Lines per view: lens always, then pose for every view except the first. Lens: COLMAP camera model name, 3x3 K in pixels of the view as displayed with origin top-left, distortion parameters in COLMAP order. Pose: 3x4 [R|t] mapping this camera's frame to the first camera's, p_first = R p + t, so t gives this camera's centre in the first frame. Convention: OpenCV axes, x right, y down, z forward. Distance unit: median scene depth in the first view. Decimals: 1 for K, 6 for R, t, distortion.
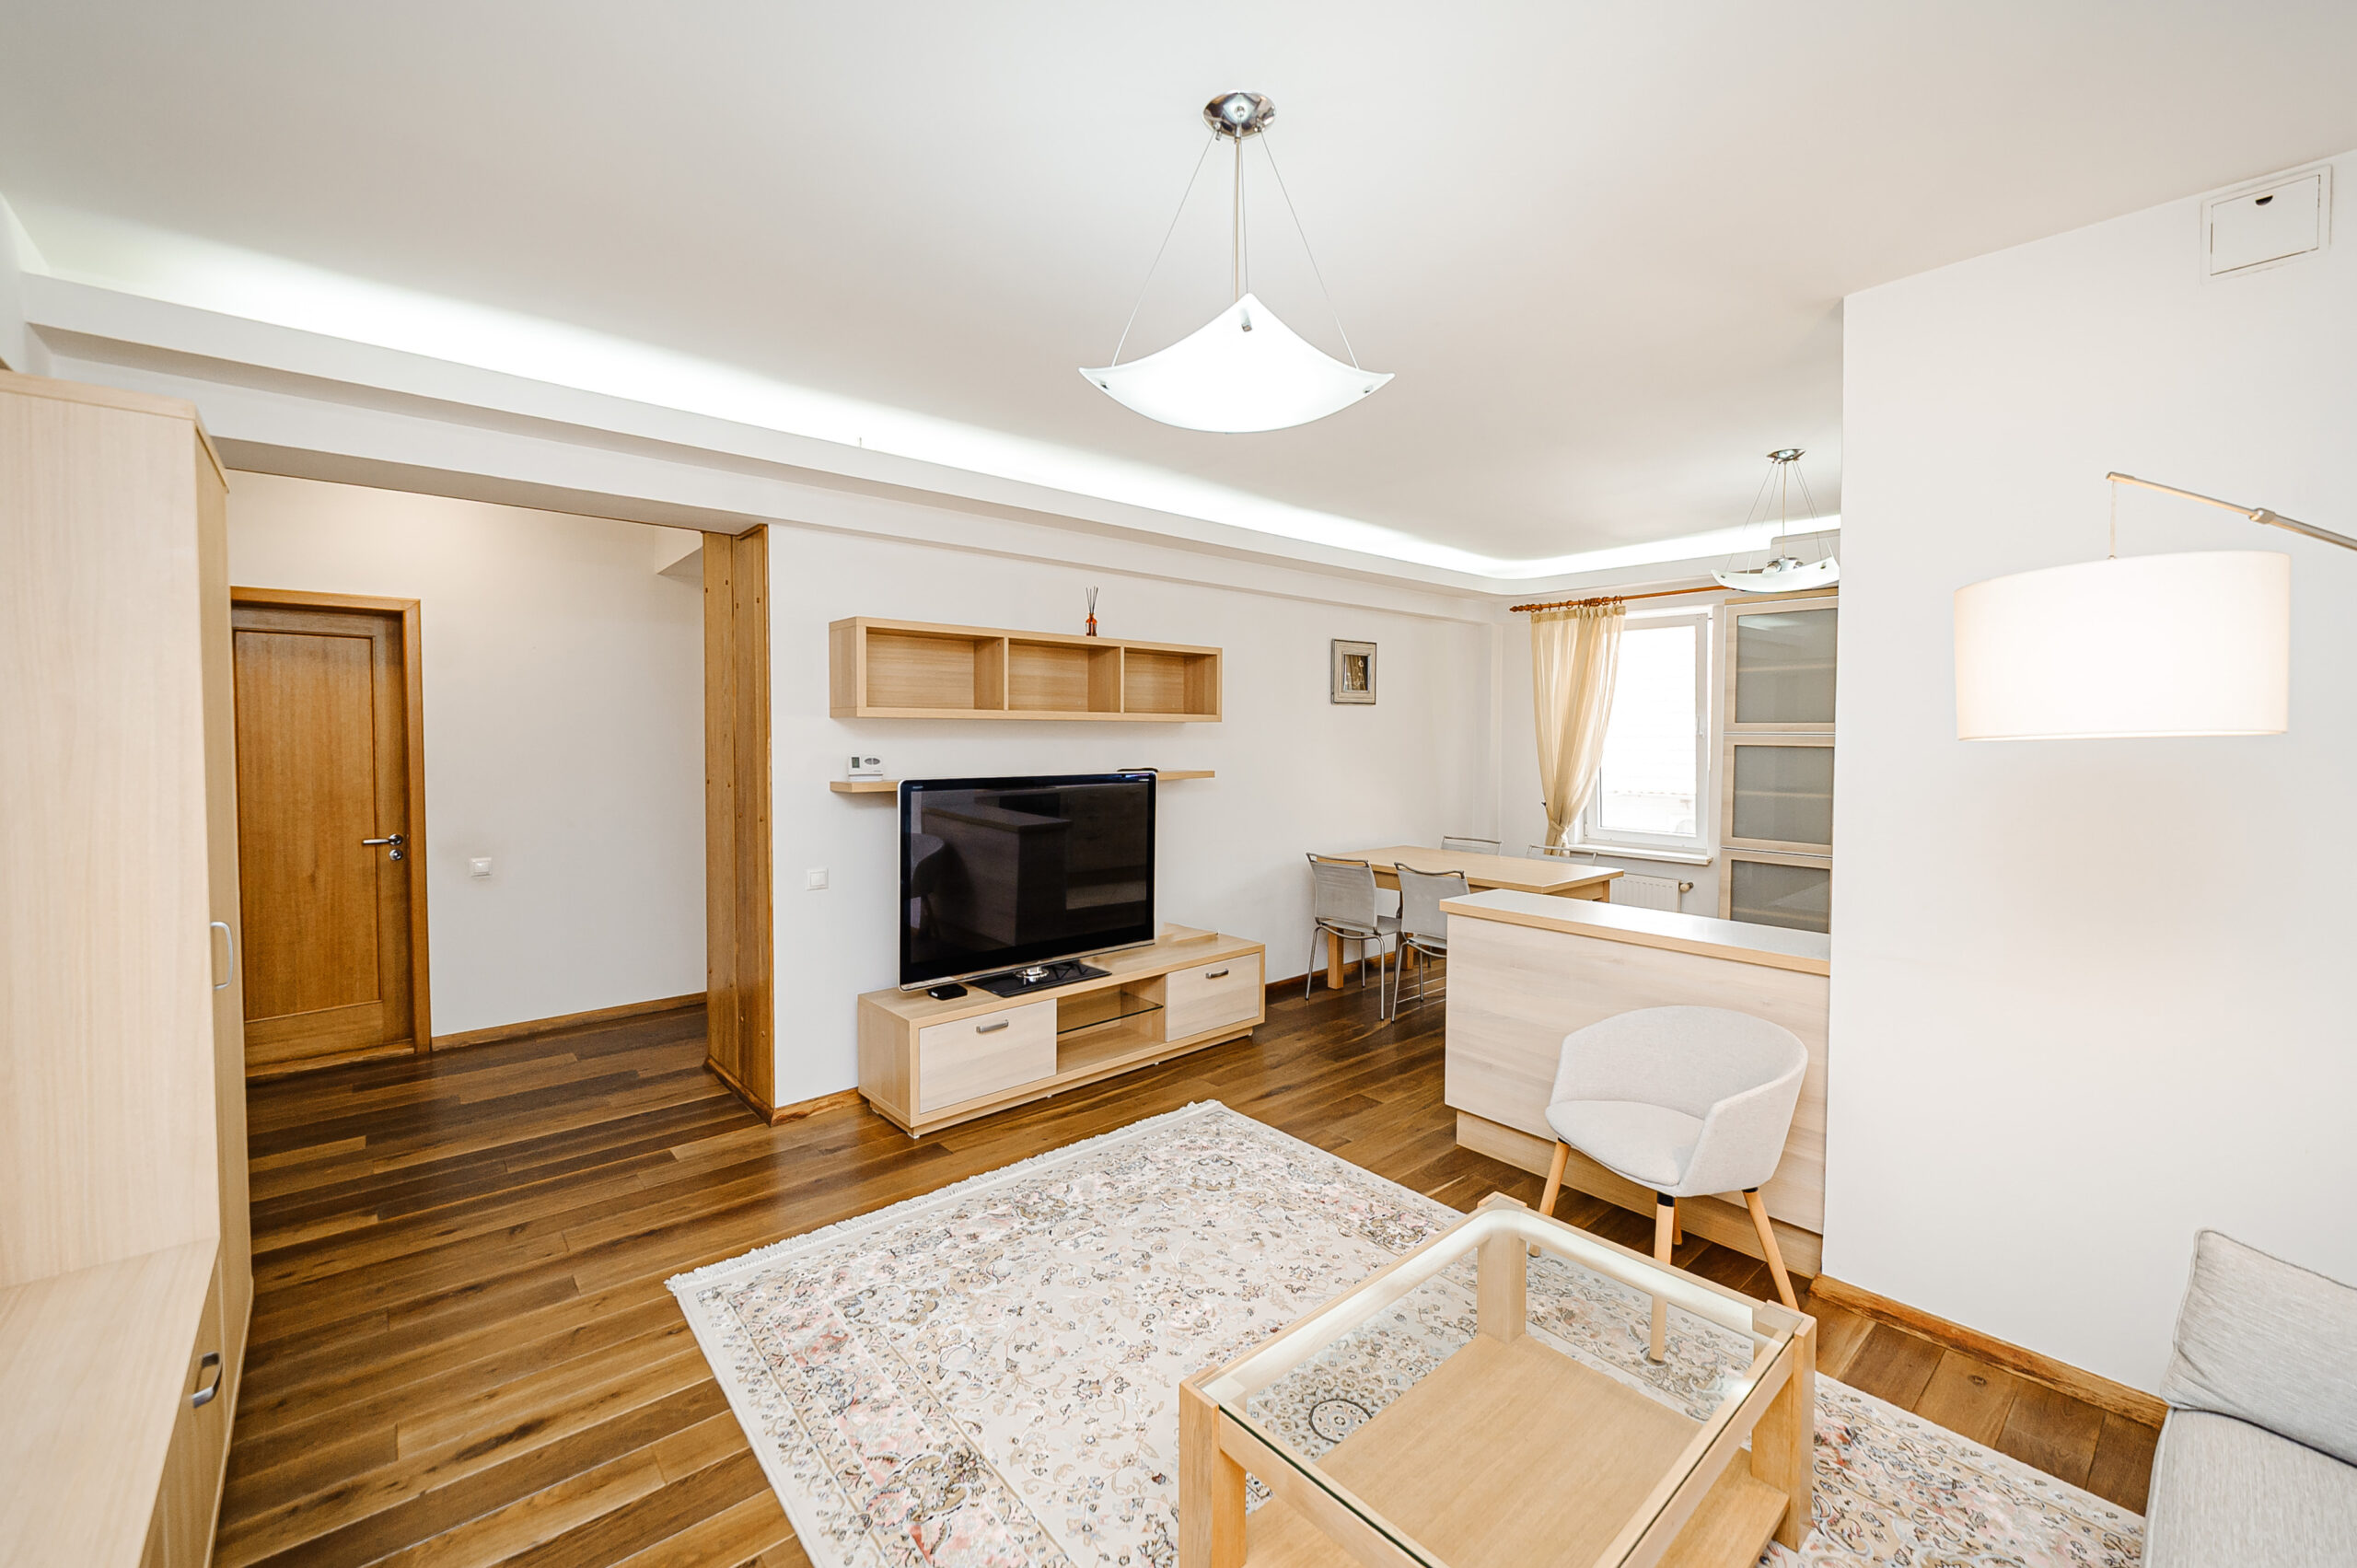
lens RADIAL K [[947.3, 0, 1178.8], [0, 947.3, 761.0], [0, 0, 1]] dist [-0.000421, -0.001449]
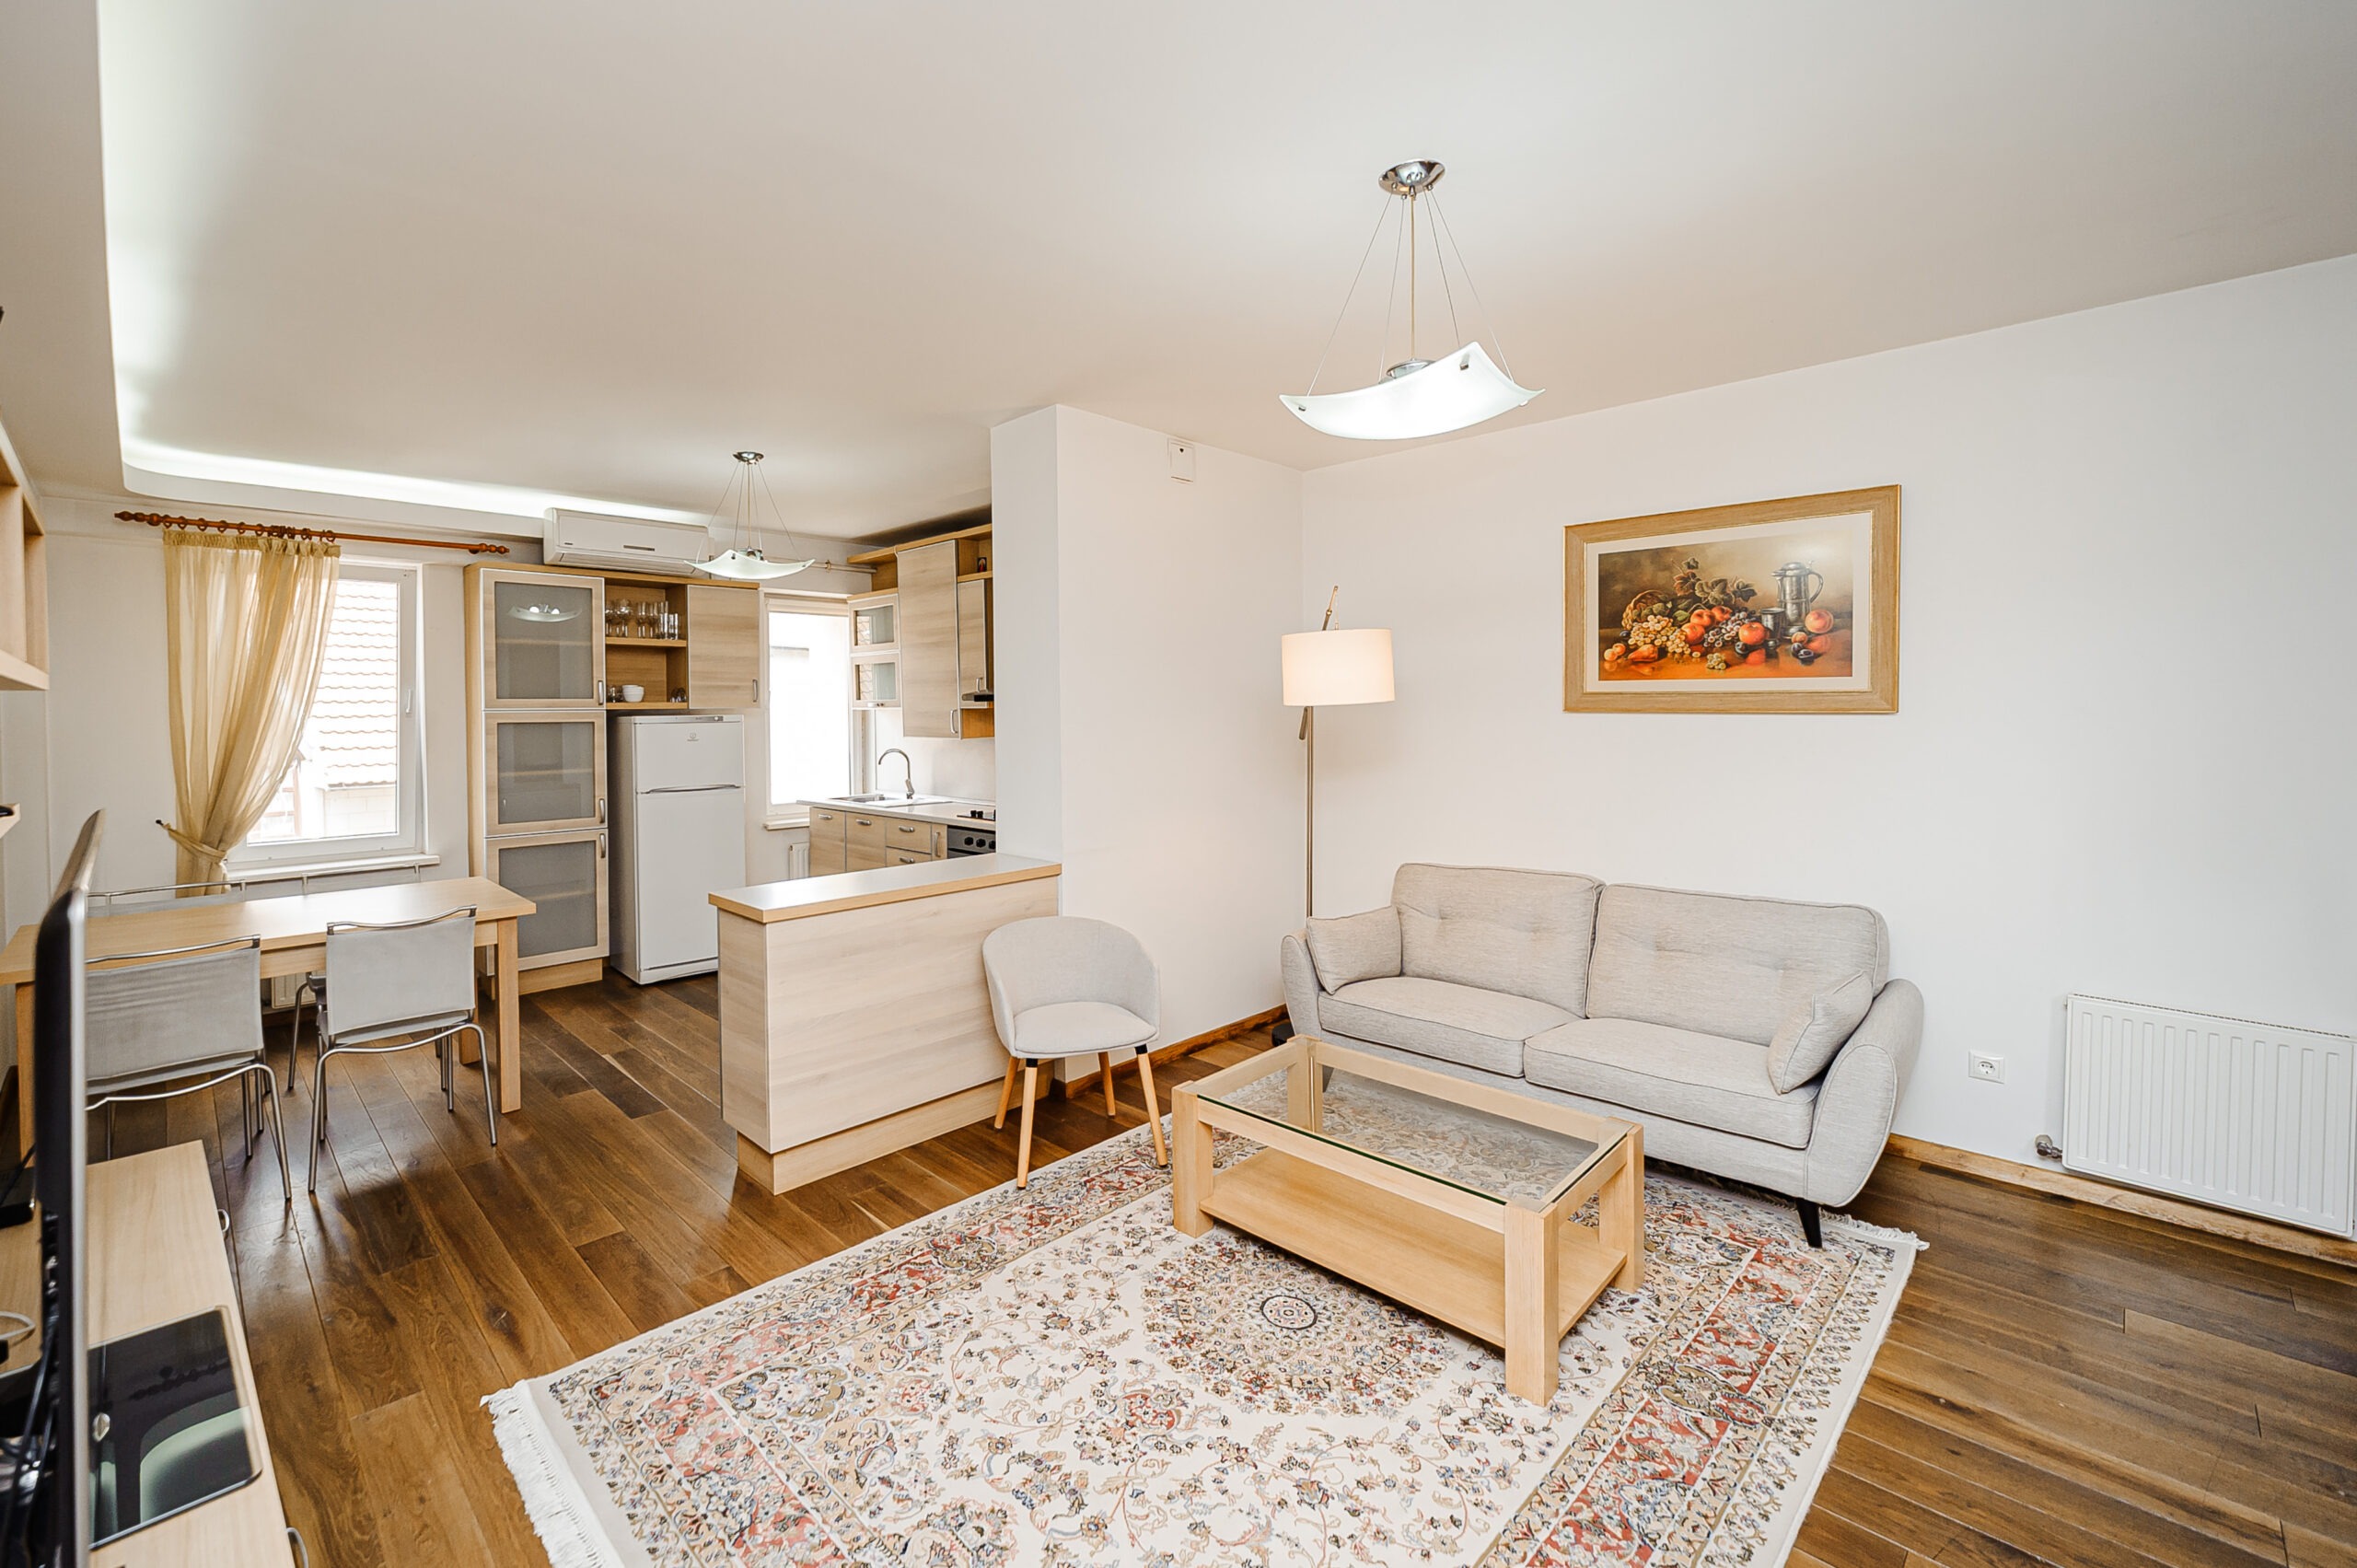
lens RADIAL K [[990.7, 0, 1051.8], [0, 990.7, 714.1], [0, 0, 1]] dist [-0.000341, -0.000022]
pose [[-0.032776, -0.010716, 0.999405, -0.517125], [0.040376, 0.999112, 0.012037, -0.020766], [-0.998647, 0.040747, -0.032315, 0.670306]]
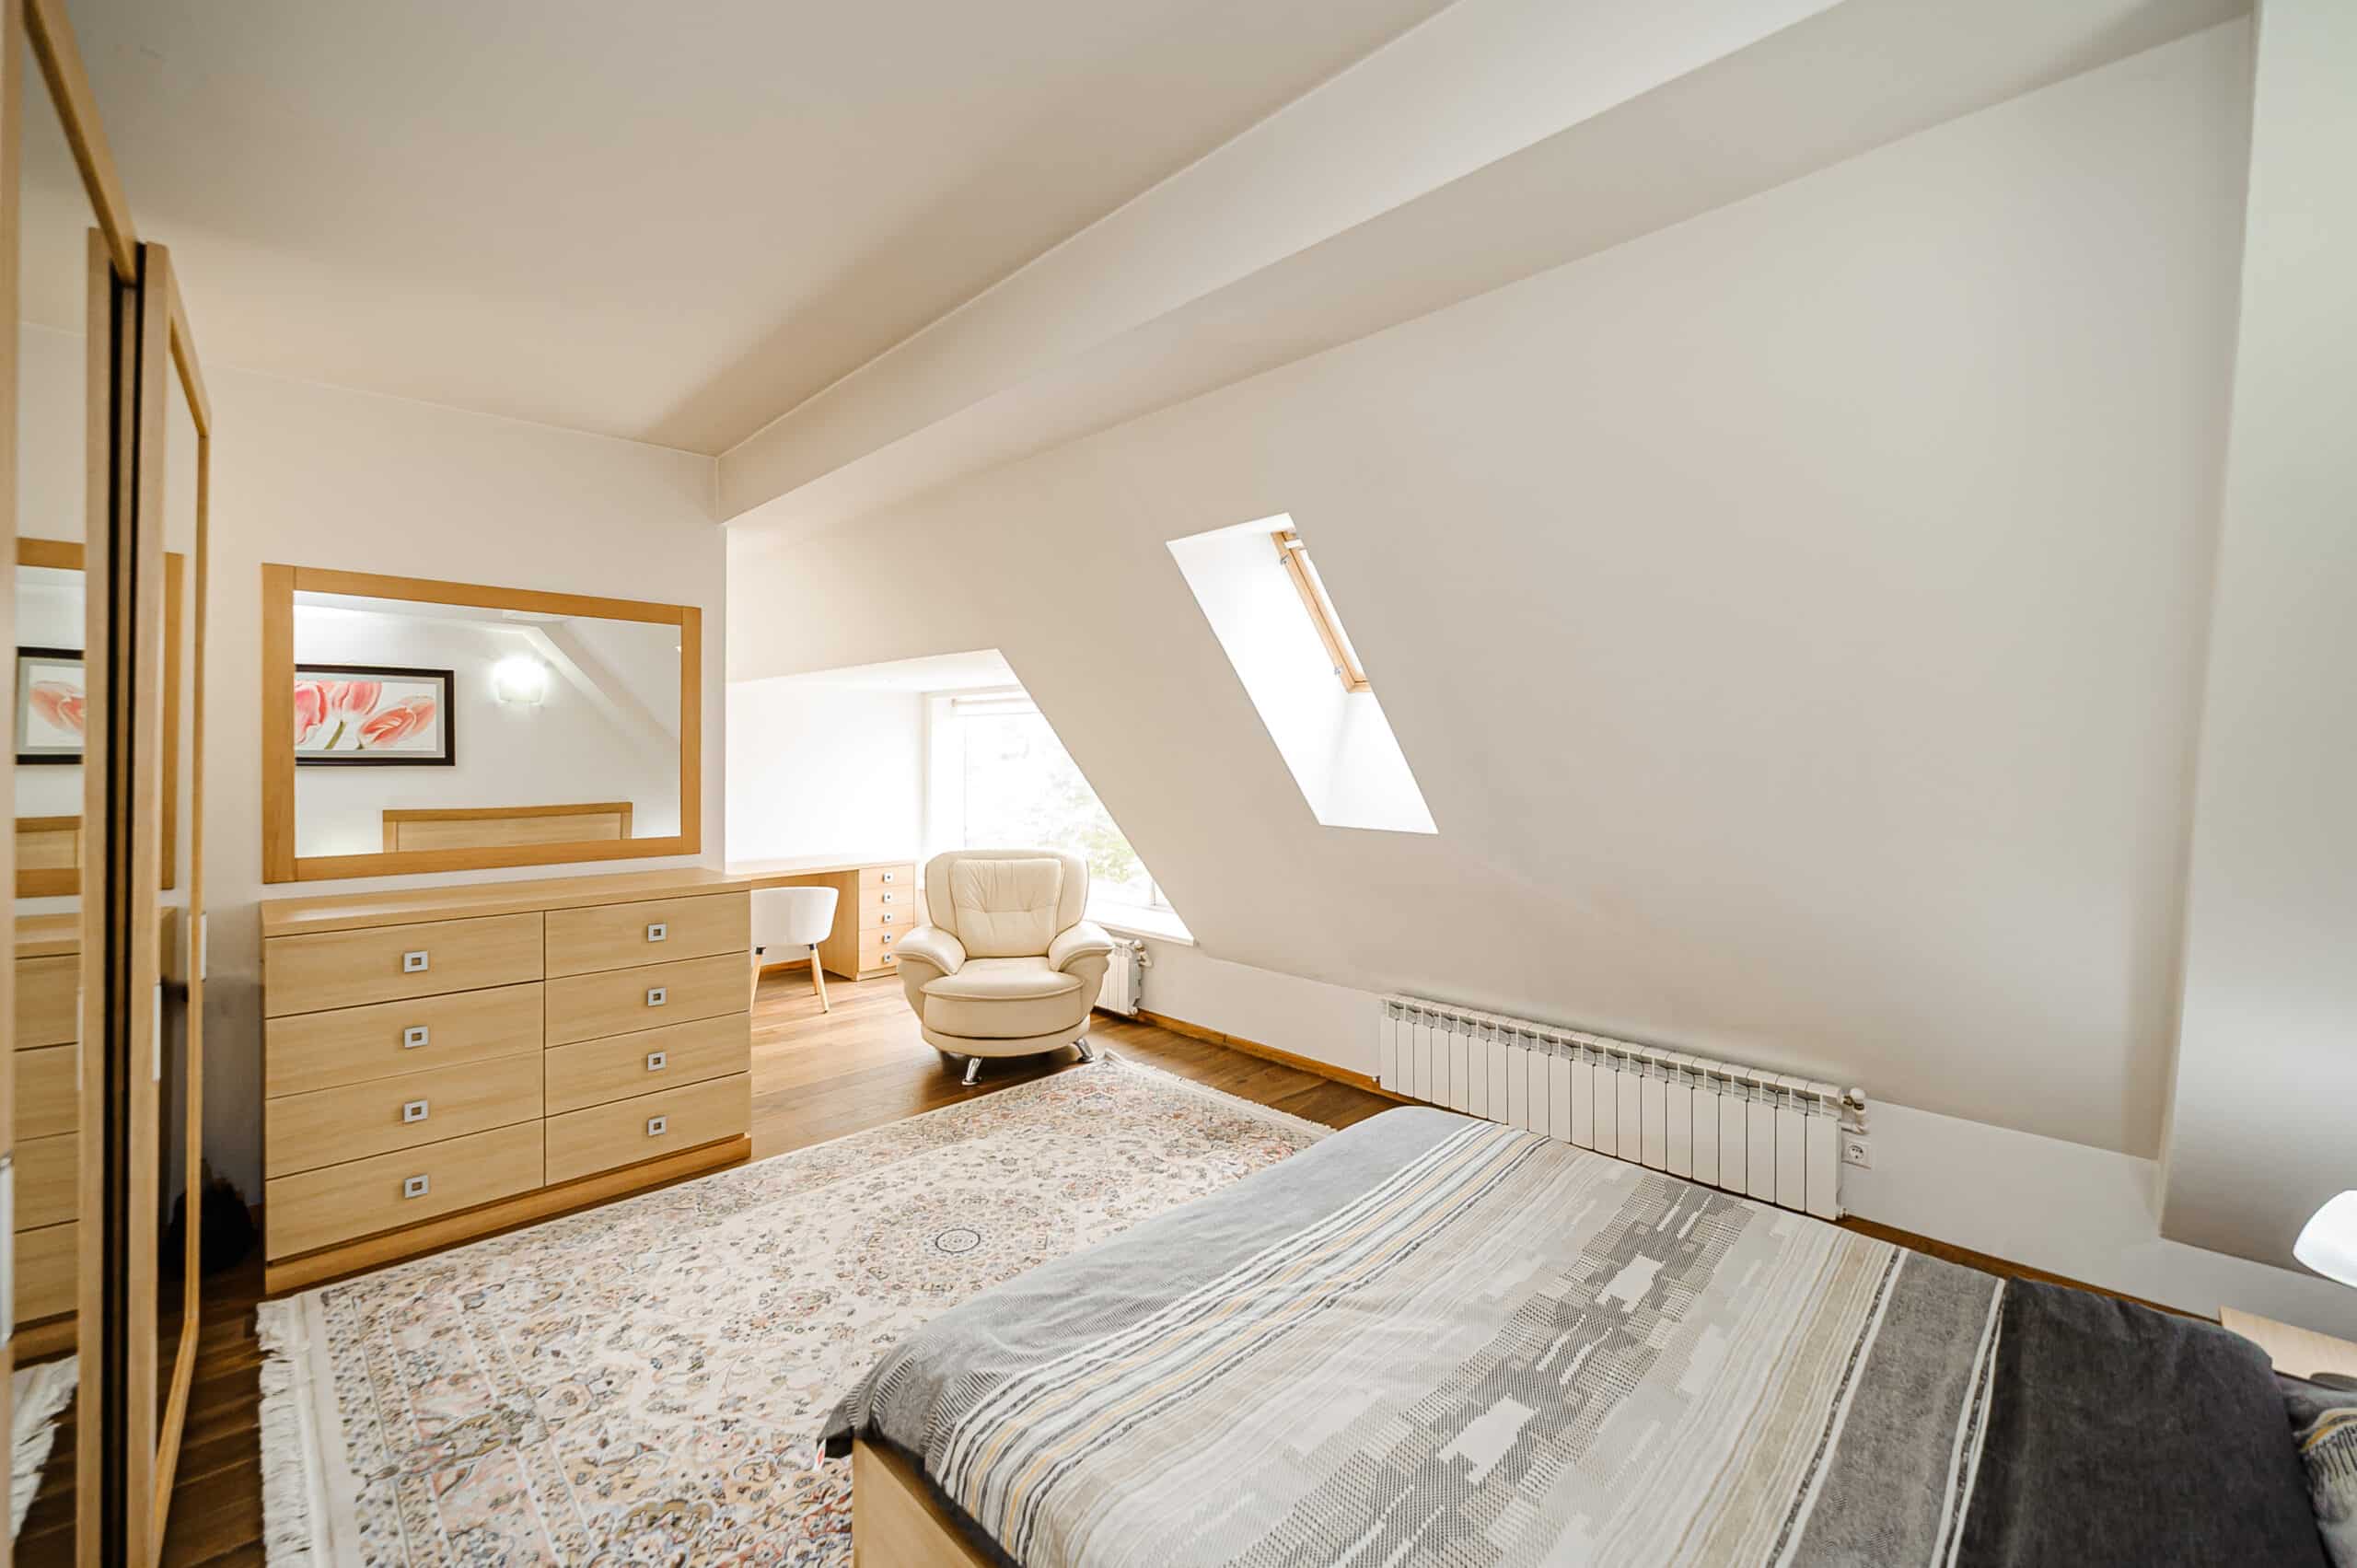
lens RADIAL K [[947.3, 0, 1160.1], [0, 947.3, 763.2], [0, 0, 1]] dist [-0.000421, -0.001449]
pose [[0.073910, 0.008063, -0.997232, 0.825970], [-0.038406, 0.999249, 0.005232, -0.015020], [0.996525, 0.037913, 0.074164, 0.606007]]
